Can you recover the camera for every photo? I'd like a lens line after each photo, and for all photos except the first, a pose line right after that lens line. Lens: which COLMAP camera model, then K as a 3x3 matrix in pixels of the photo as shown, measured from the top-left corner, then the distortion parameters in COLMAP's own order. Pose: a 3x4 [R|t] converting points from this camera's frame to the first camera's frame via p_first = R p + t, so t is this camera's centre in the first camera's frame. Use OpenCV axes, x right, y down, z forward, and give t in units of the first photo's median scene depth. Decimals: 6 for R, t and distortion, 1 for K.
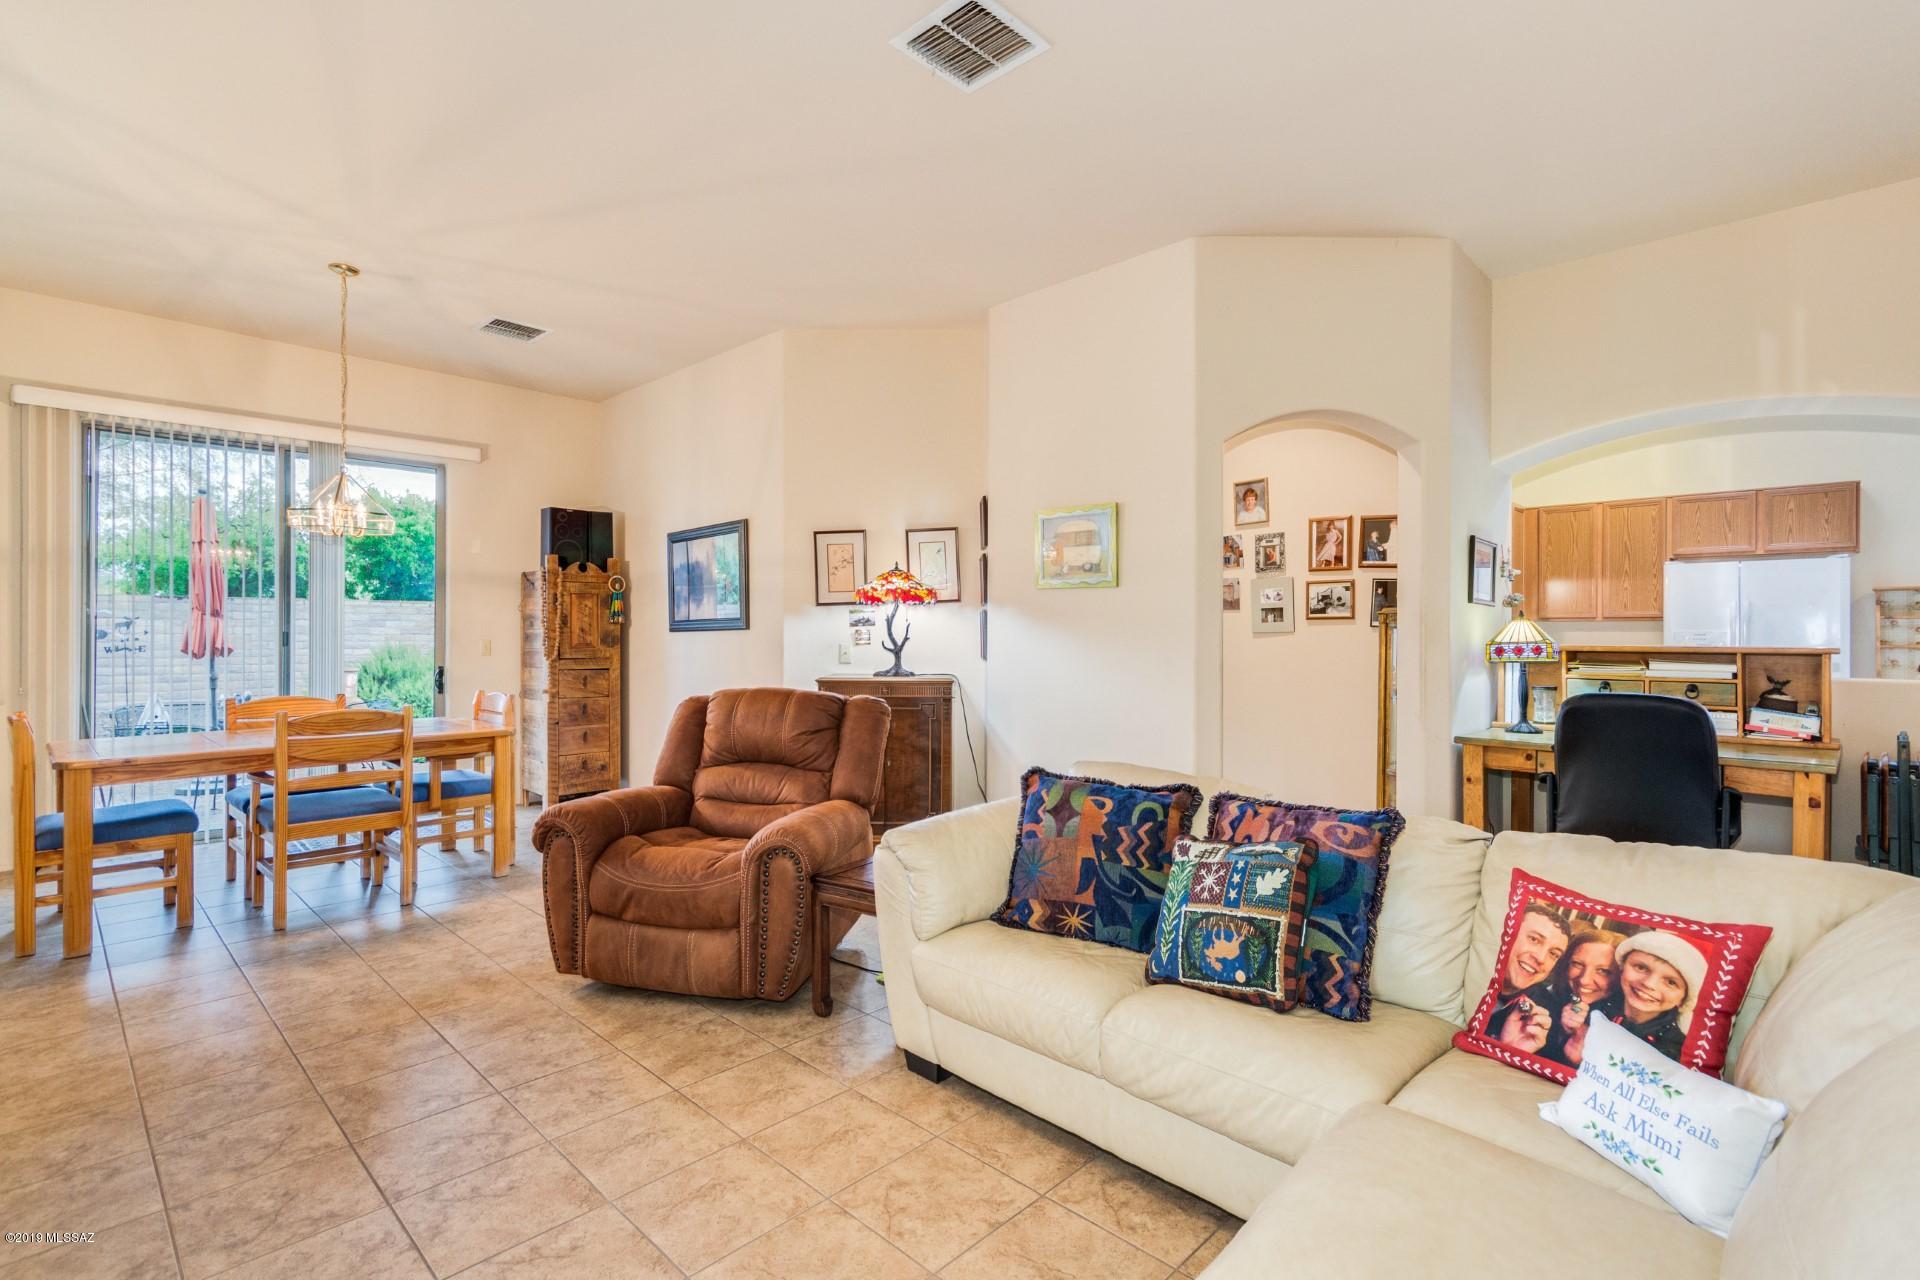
lens RADIAL K [[905.6, 0, 963.6], [0, 905.6, 643.5], [0, 0, 1]] dist [0.000739, 0.002169]
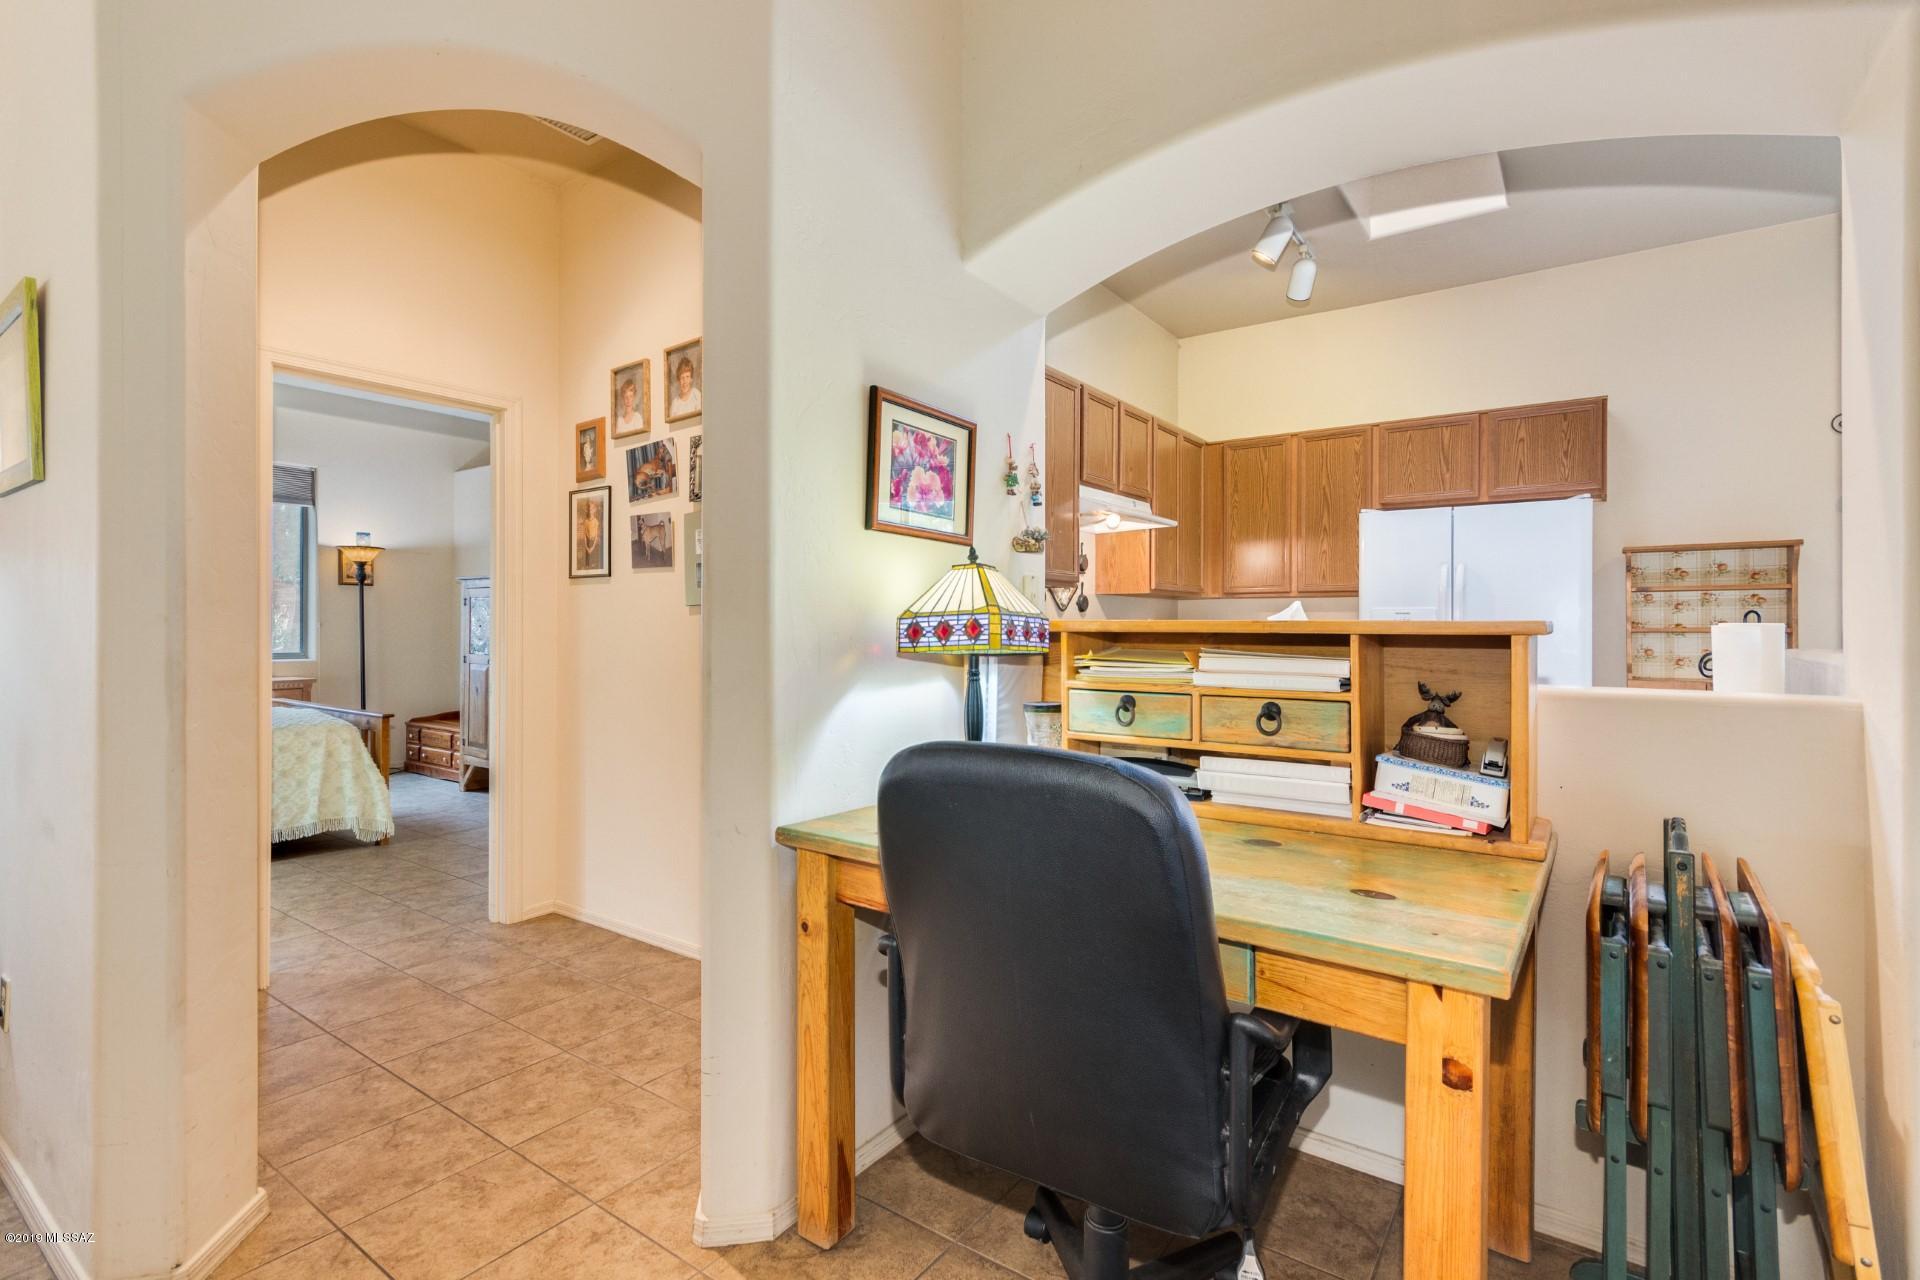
lens RADIAL K [[905.6, 0, 959.9], [0, 905.6, 639.4], [0, 0, 1]] dist [0.000739, 0.002169]
pose [[0.988351, -0.001508, 0.152183, 0.557244], [0.001049, 0.999995, 0.003096, 0.011247], [-0.152187, -0.002900, 0.988347, 0.551726]]
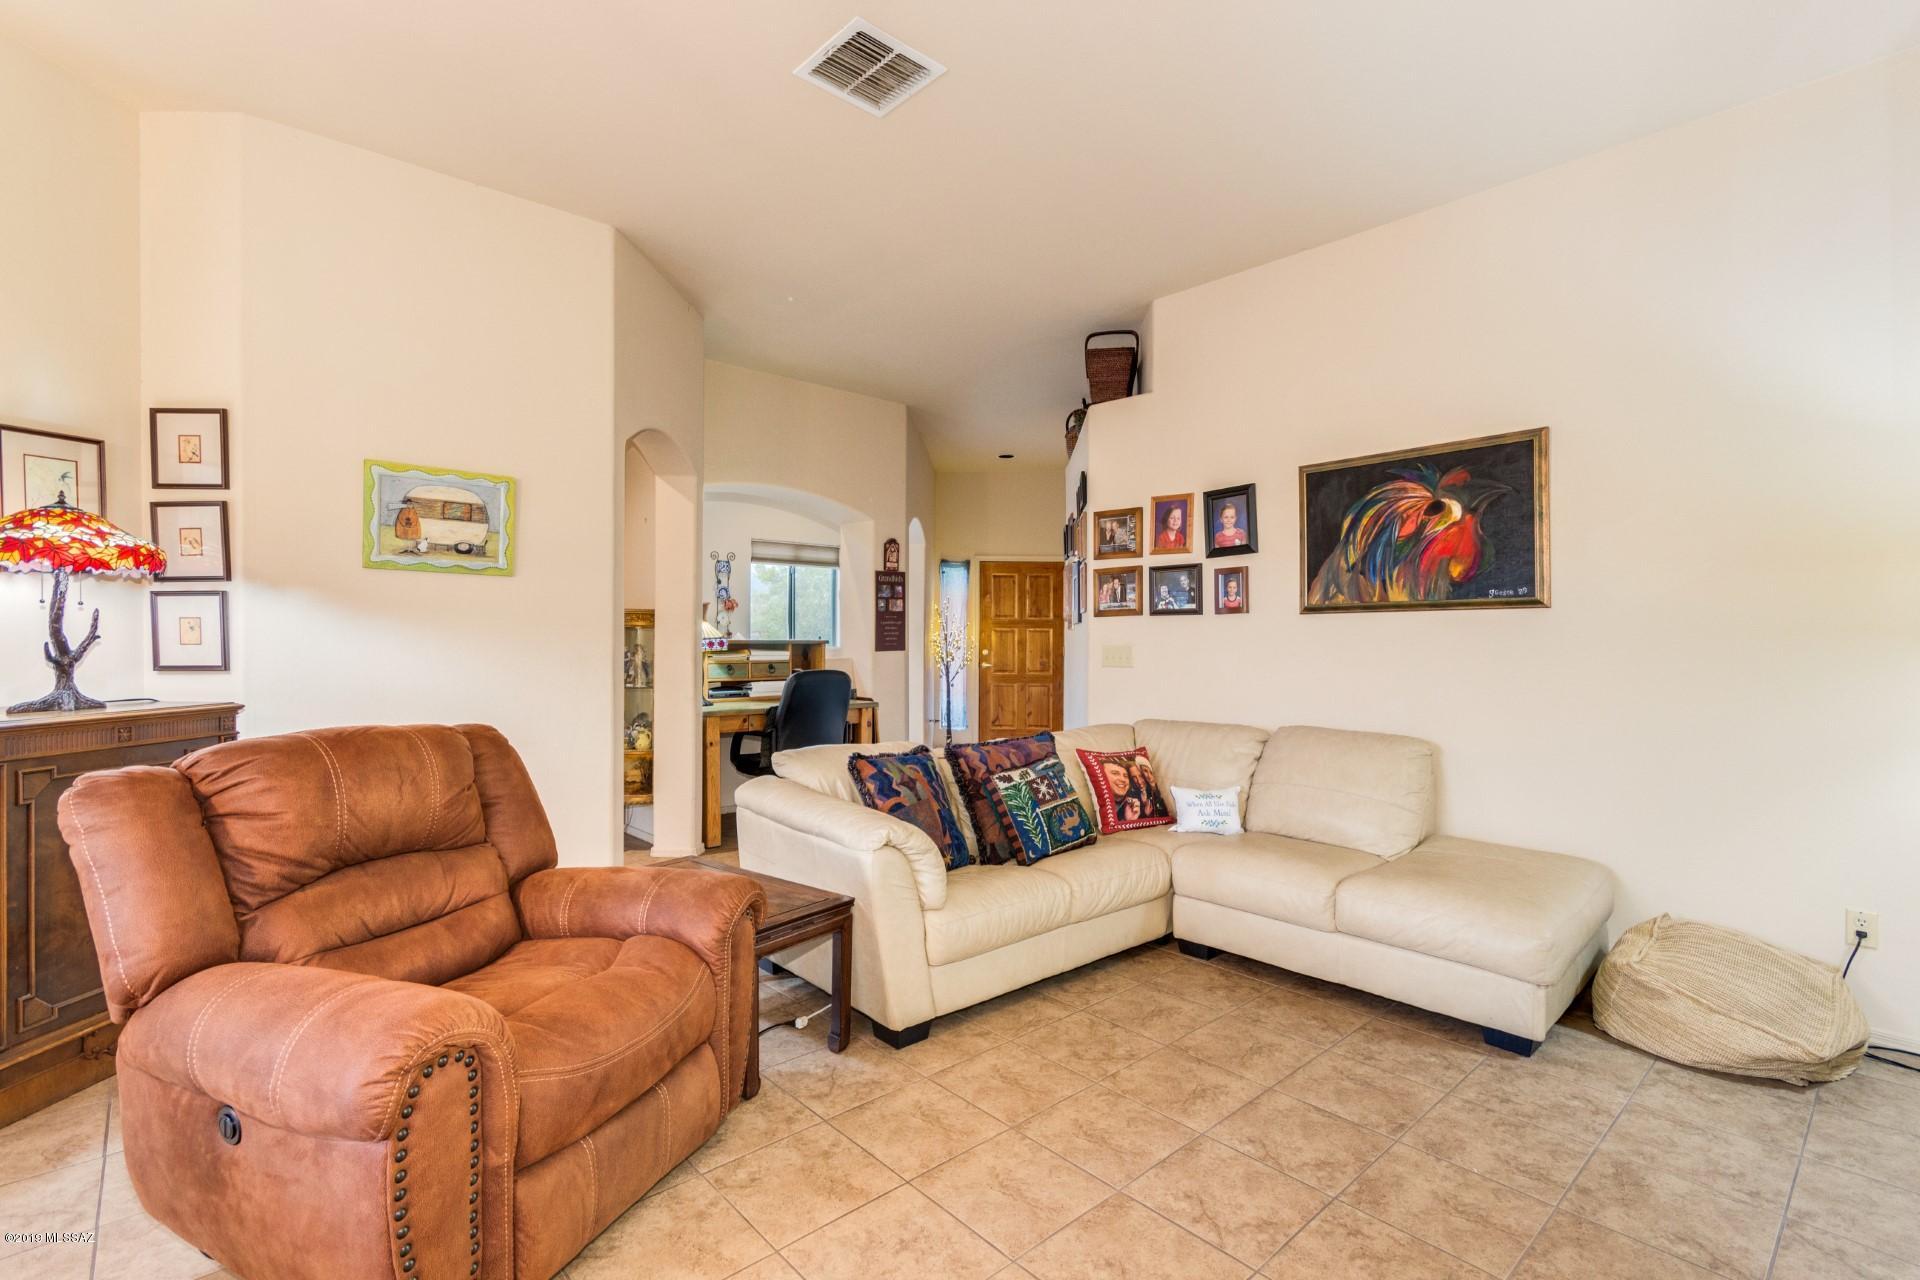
lens RADIAL K [[905.6, 0, 958.8], [0, 905.6, 650.7], [0, 0, 1]] dist [0.000739, 0.002169]
pose [[0.055090, -0.021062, 0.998259, -0.708842], [0.004127, 0.999774, 0.020866, -0.008614], [-0.998473, 0.002970, 0.055164, 0.563939]]
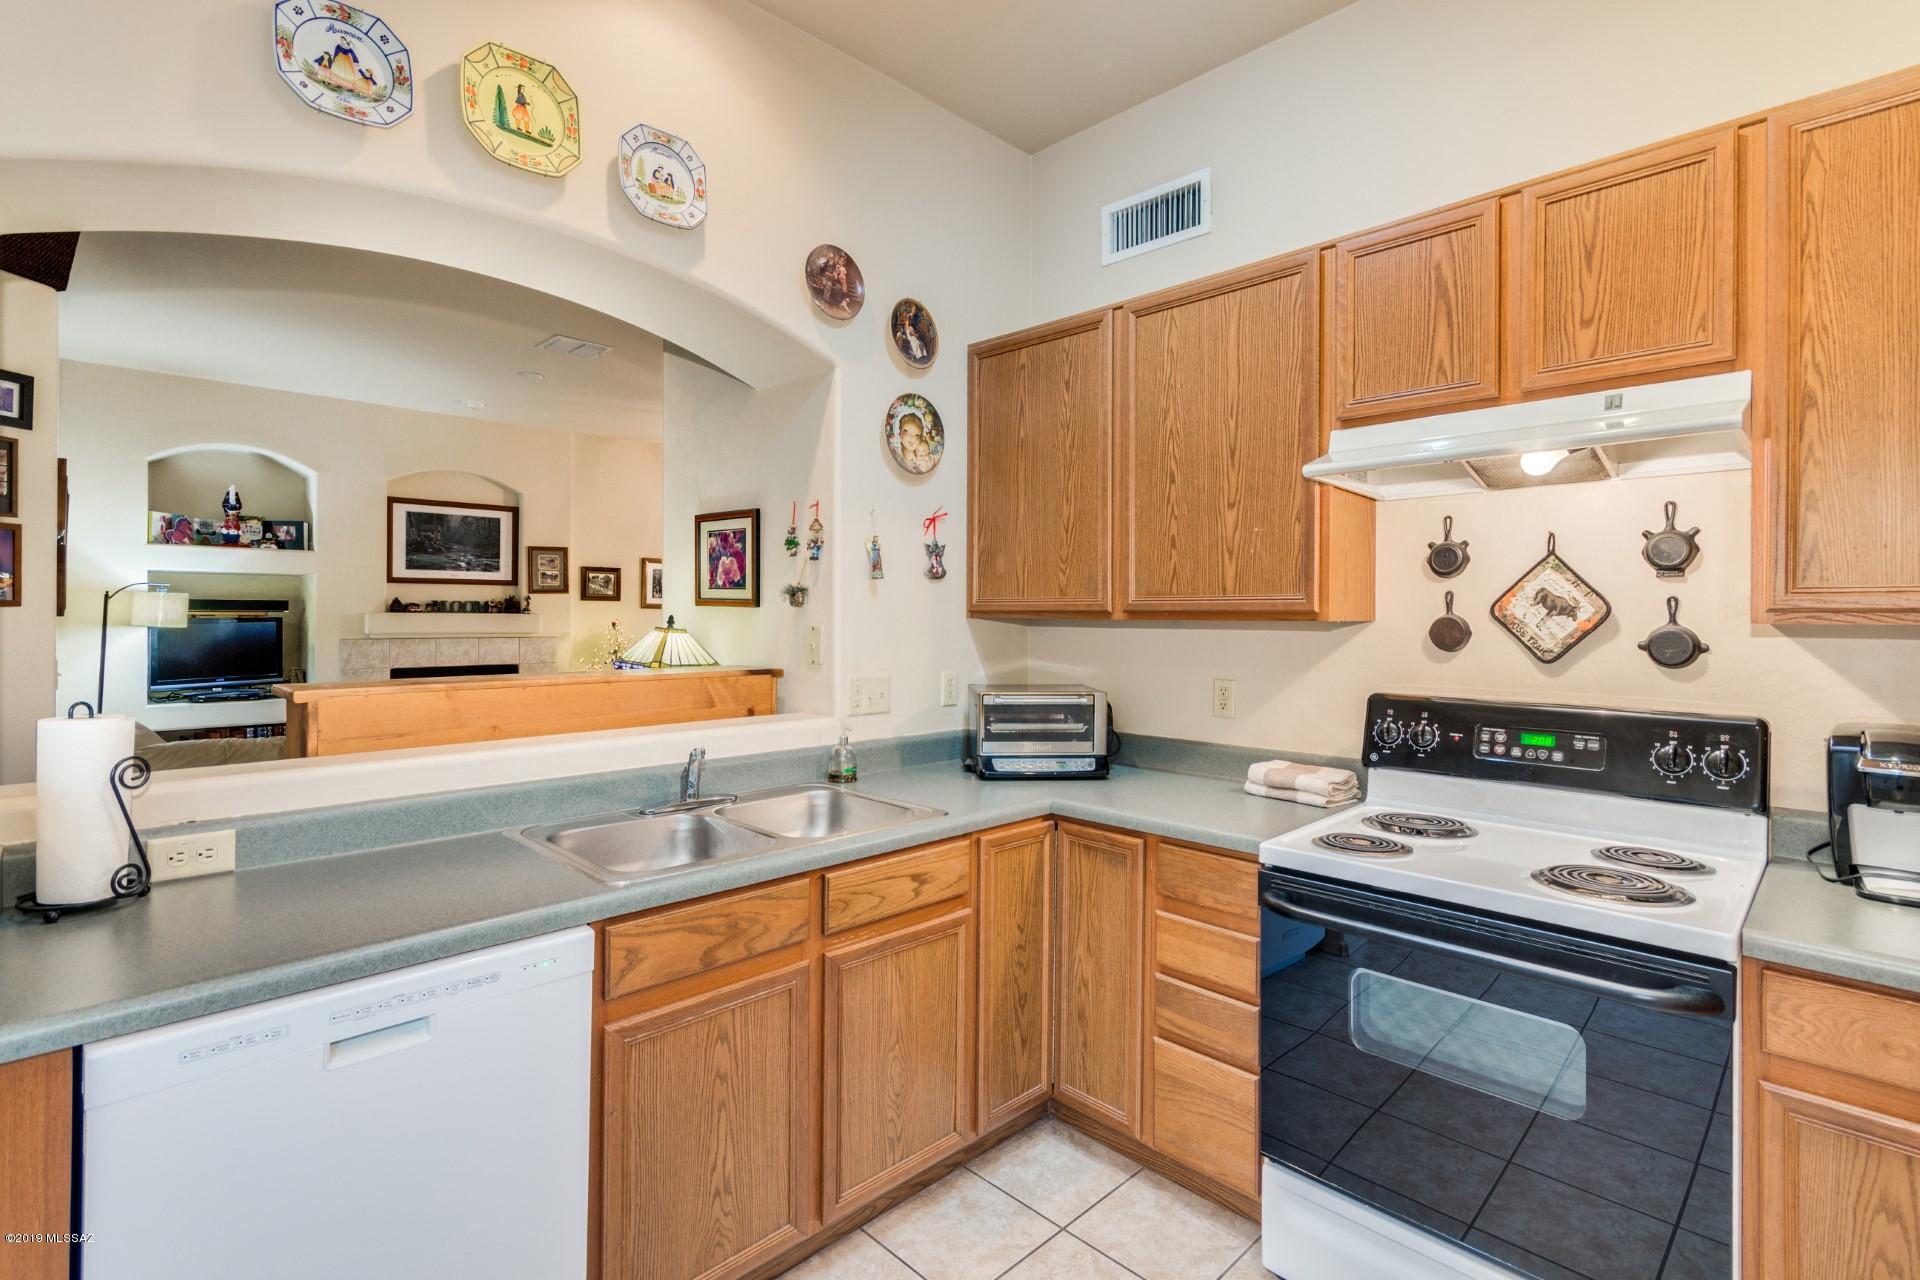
lens RADIAL K [[905.6, 0, 956.3], [0, 905.6, 613.3], [0, 0, 1]] dist [0.000739, 0.002169]
pose [[-0.030022, -0.005594, -0.999534, 1.372453], [-0.016450, 0.999852, -0.005102, -0.040957], [0.999414, 0.016289, -0.030110, 1.305254]]
